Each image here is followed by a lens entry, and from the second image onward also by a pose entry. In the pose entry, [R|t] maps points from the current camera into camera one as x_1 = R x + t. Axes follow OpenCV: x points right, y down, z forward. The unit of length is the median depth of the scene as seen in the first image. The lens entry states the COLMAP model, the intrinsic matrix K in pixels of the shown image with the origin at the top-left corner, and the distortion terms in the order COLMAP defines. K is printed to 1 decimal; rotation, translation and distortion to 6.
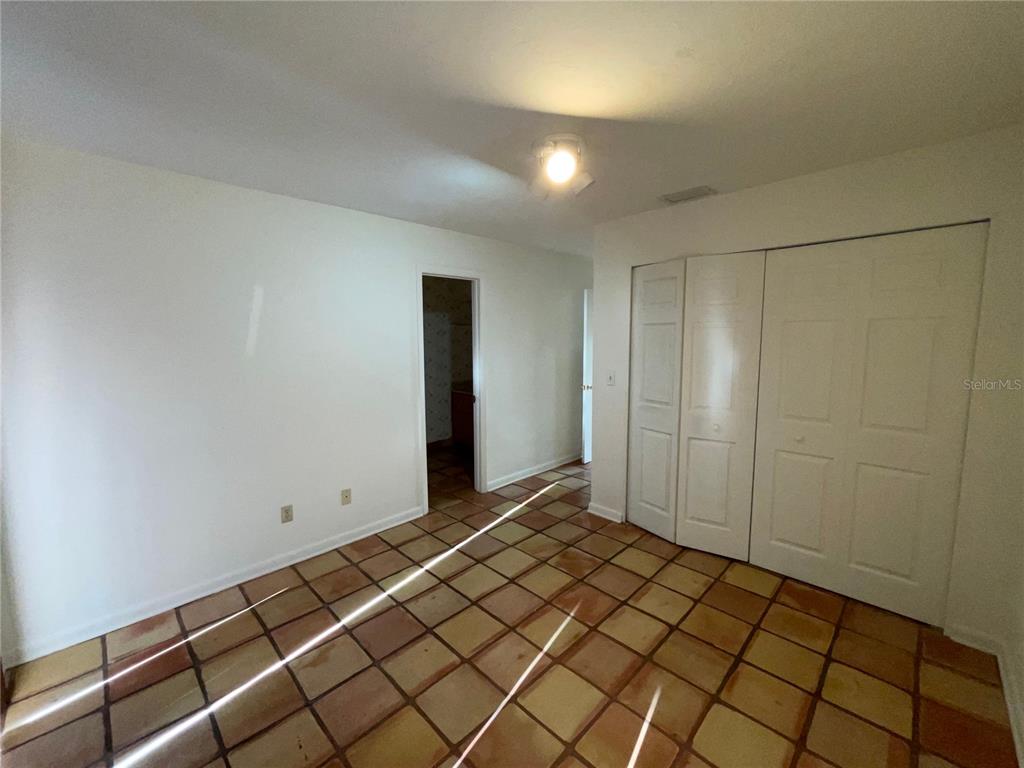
lens RADIAL K [[418.6, 0, 511.6], [0, 418.6, 383.1], [0, 0, 1]] dist [-0.000969, 0.000020]
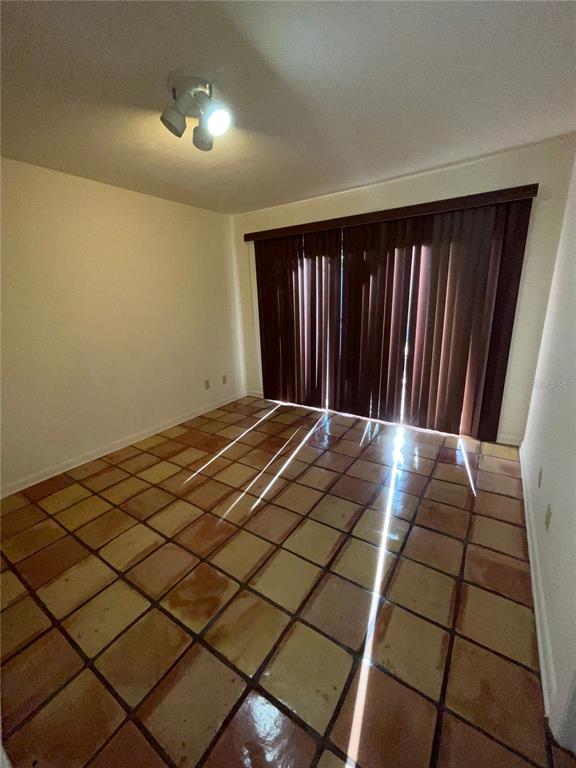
lens RADIAL K [[313.9, 0, 286.9], [0, 313.9, 382.8], [0, 0, 1]] dist [-0.000969, 0.000020]
pose [[-0.980094, 0.096376, -0.173575, 0.070917], [0.025509, 0.928157, 0.371313, -0.129475], [0.196890, 0.359493, -0.912140, 1.549323]]
